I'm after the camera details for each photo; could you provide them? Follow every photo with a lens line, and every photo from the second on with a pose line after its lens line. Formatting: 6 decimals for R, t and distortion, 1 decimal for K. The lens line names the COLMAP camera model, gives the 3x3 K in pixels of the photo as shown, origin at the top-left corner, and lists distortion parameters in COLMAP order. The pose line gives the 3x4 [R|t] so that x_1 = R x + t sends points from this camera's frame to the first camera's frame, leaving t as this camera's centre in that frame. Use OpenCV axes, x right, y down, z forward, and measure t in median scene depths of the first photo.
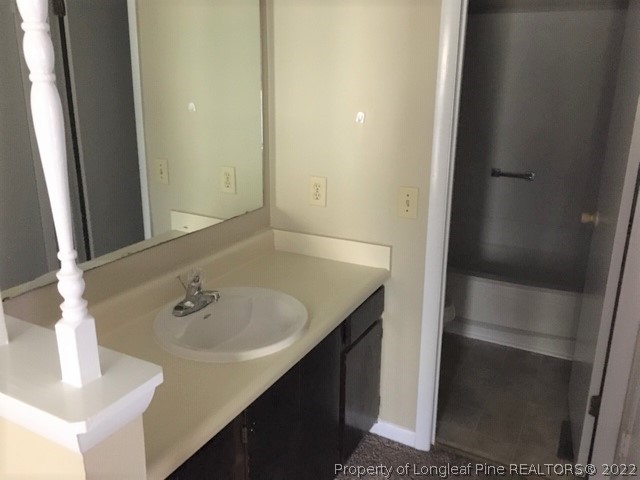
lens RADIAL K [[545.0, 0, 324.5], [0, 545.0, 237.4], [0, 0, 1]] dist [0.058394, -0.033060]
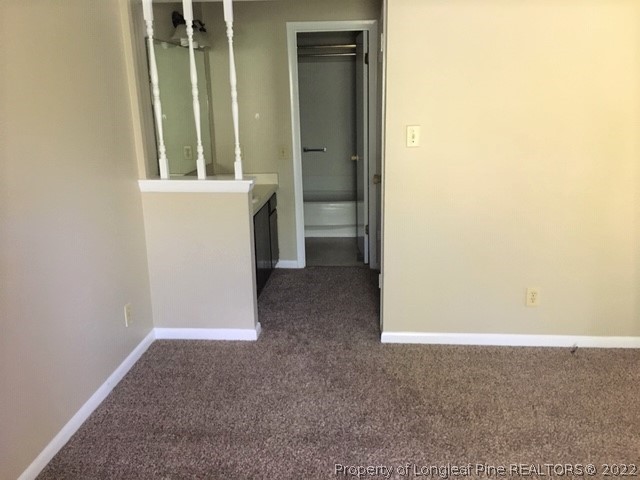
lens RADIAL K [[545.0, 0, 317.0], [0, 545.0, 239.5], [0, 0, 1]] dist [0.058394, -0.033060]
pose [[0.921043, -0.122586, 0.369666, -0.543566], [0.143589, 0.989191, -0.029733, 0.346258], [-0.362025, 0.080465, 0.928689, -1.020939]]
